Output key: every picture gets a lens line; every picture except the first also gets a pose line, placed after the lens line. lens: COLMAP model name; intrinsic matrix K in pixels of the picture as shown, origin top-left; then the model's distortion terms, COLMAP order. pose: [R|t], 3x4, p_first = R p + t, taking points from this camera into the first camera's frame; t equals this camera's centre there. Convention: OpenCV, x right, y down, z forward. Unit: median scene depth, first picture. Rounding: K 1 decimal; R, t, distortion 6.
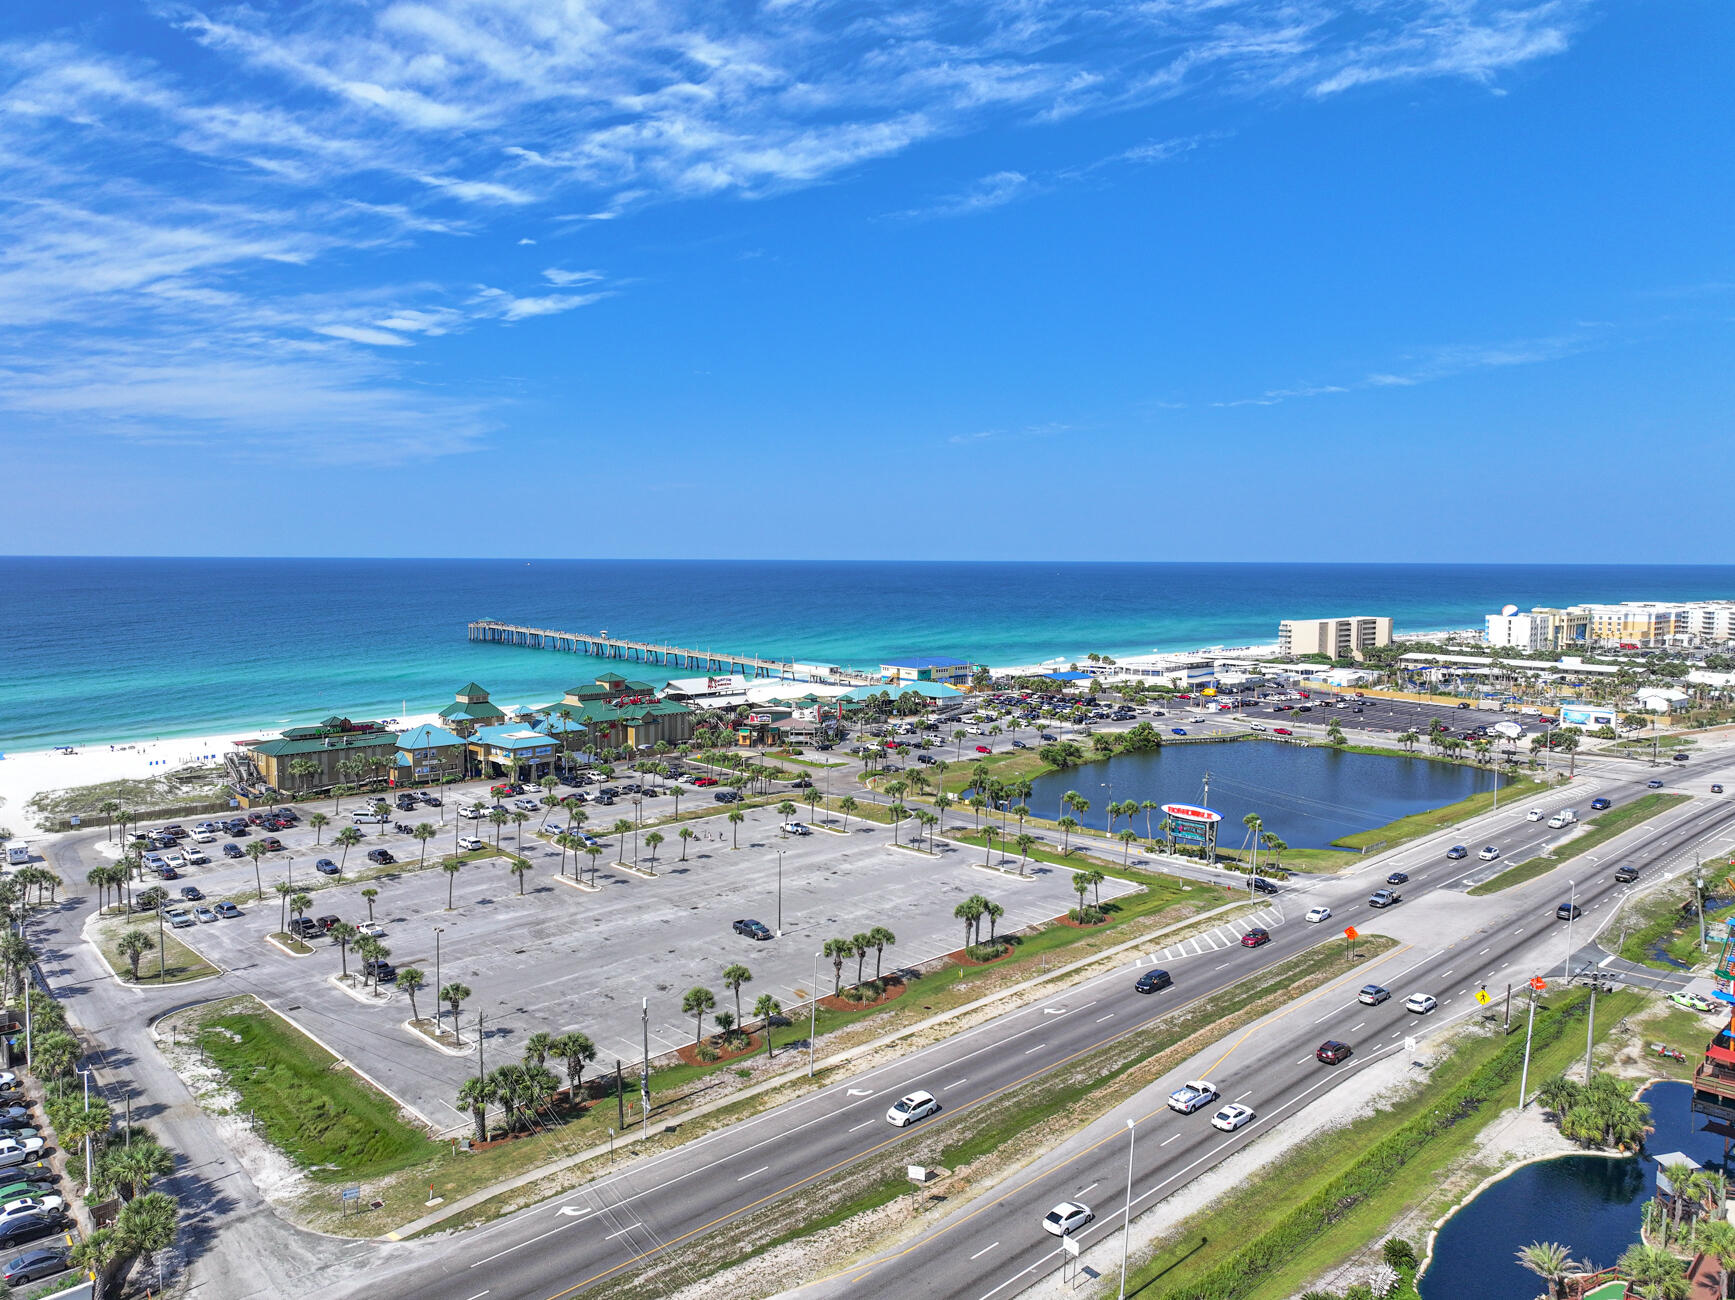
lens RADIAL K [[1199.6, 0, 867.5], [0, 1199.6, 650.0], [0, 0, 1]] dist [-0.006838, 0.001610]
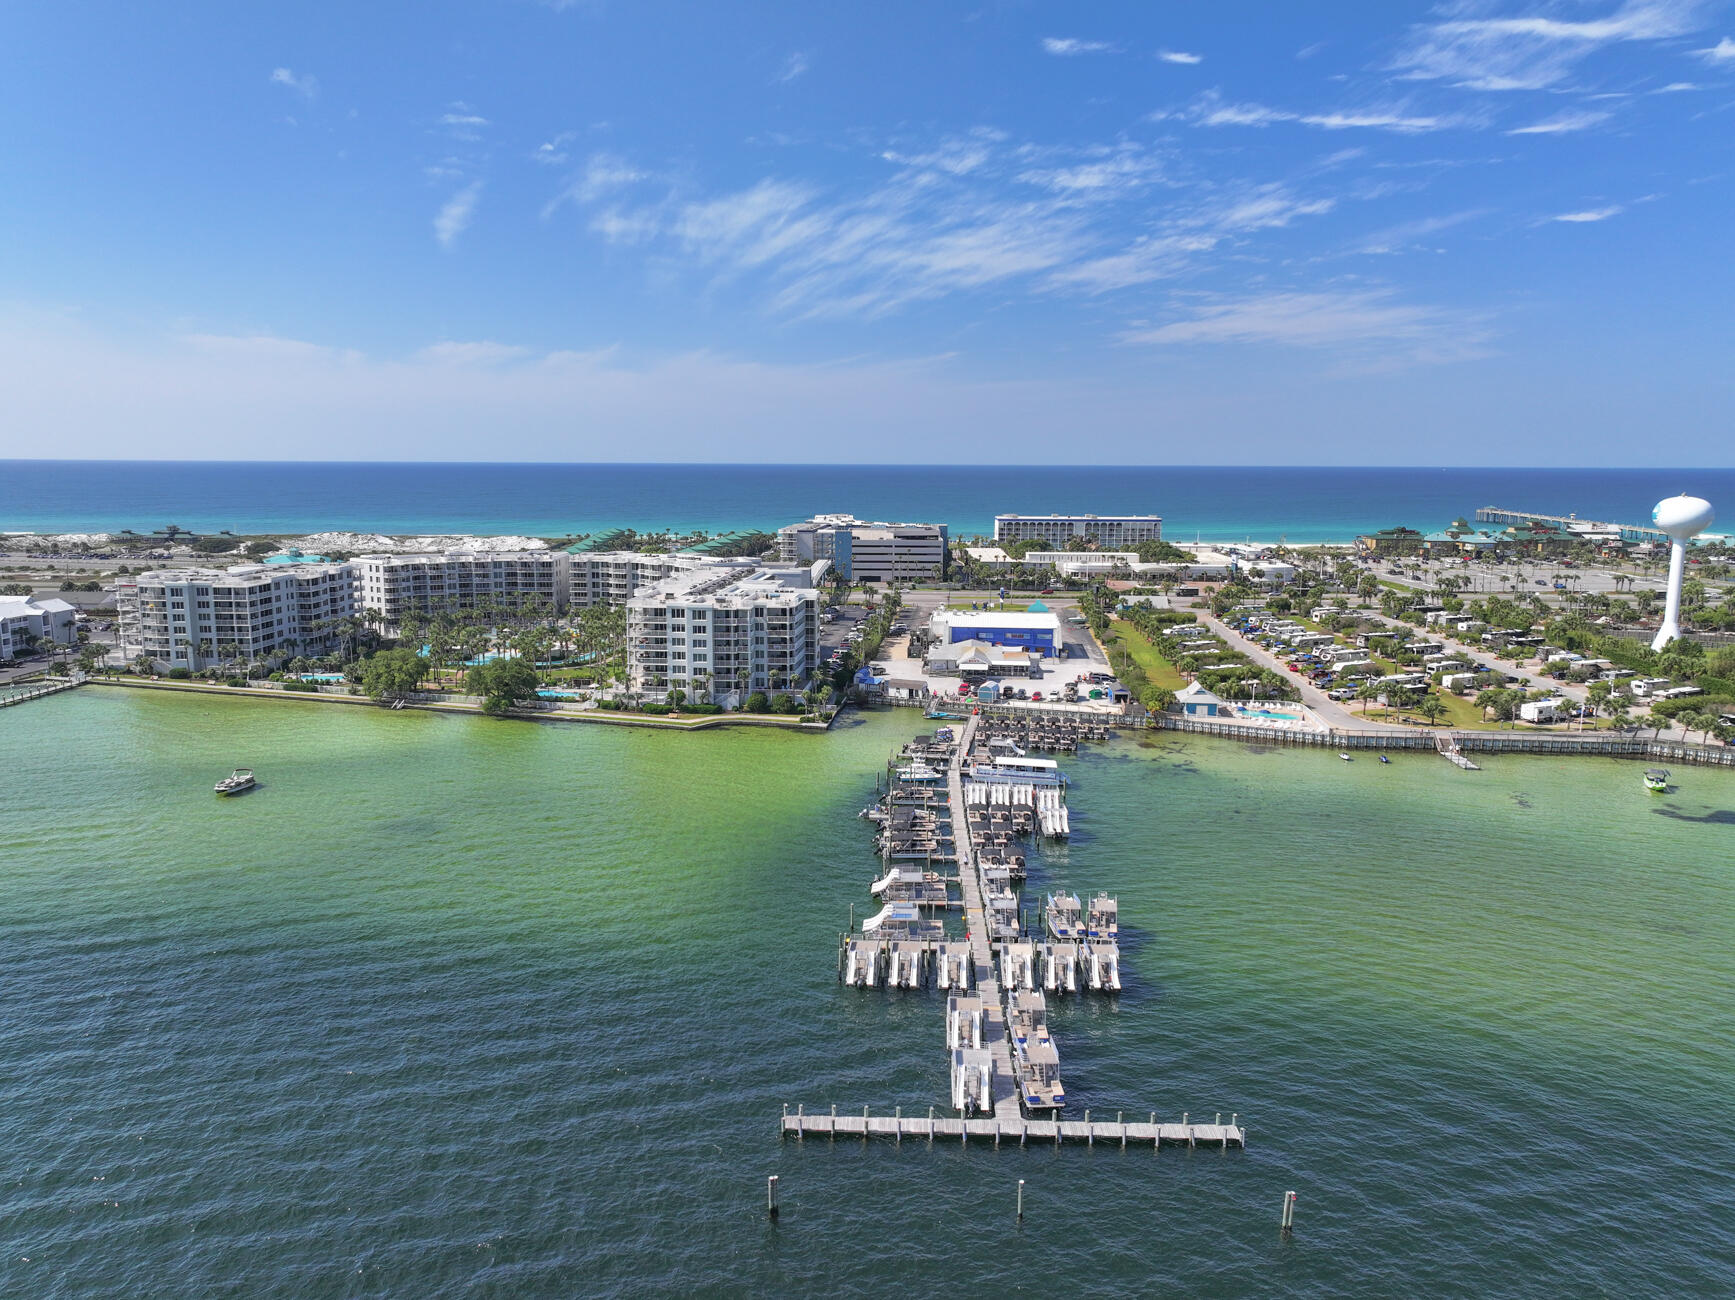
lens RADIAL K [[1199.6, 0, 867.5], [0, 1199.6, 650.0], [0, 0, 1]] dist [-0.006838, 0.001610]
pose [[0.687346, 0.115145, -0.717146, 0.509872], [-0.064245, 0.993122, 0.097881, 0.119140], [0.723484, -0.021205, 0.690016, -1.274390]]
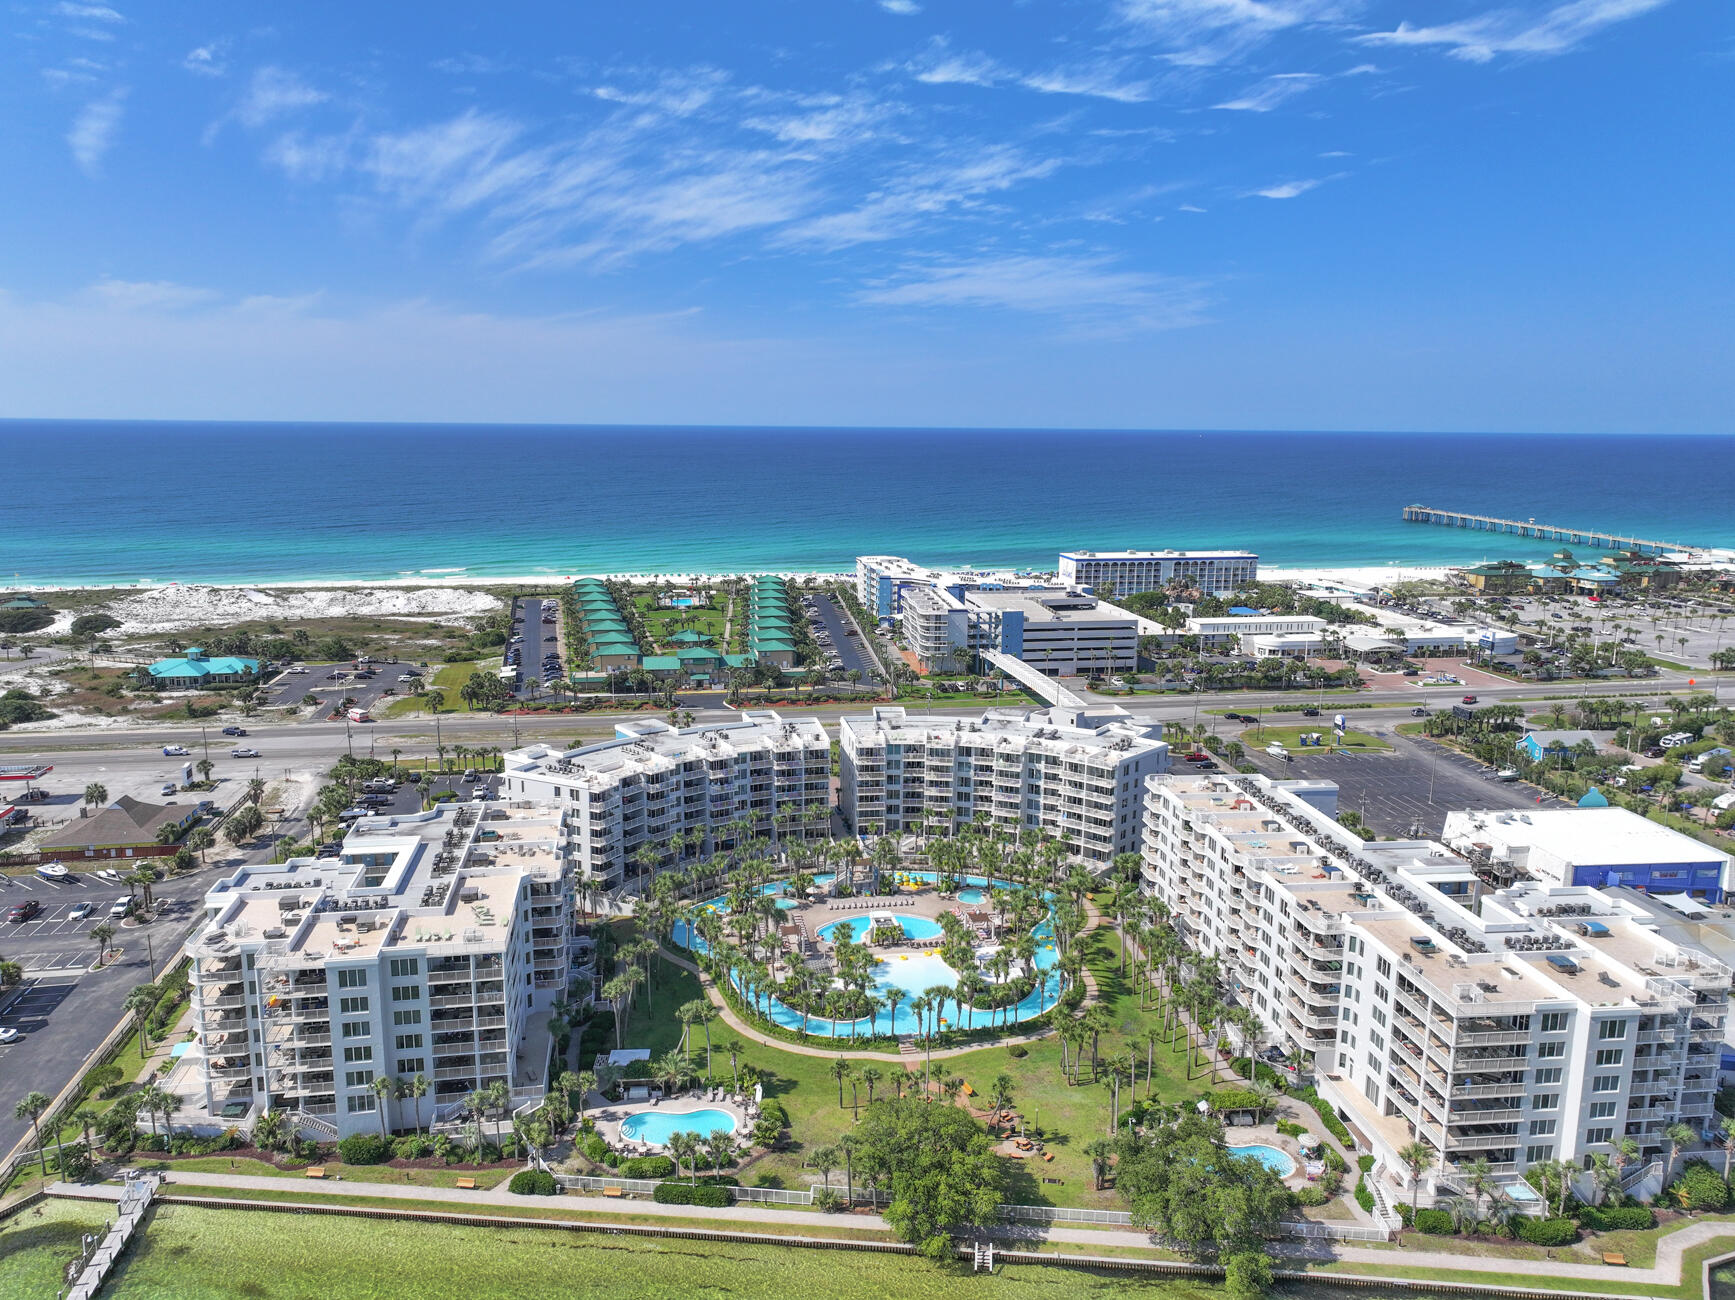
lens RADIAL K [[1205.0, 0, 839.5], [0, 1205.0, 678.8], [0, 0, 1]] dist [-0.041539, 0.056075]
pose [[0.839697, 0.117652, -0.530158, -0.244773], [-0.047672, 0.988451, 0.143849, 0.012743], [0.540959, -0.095516, 0.835608, -1.274174]]
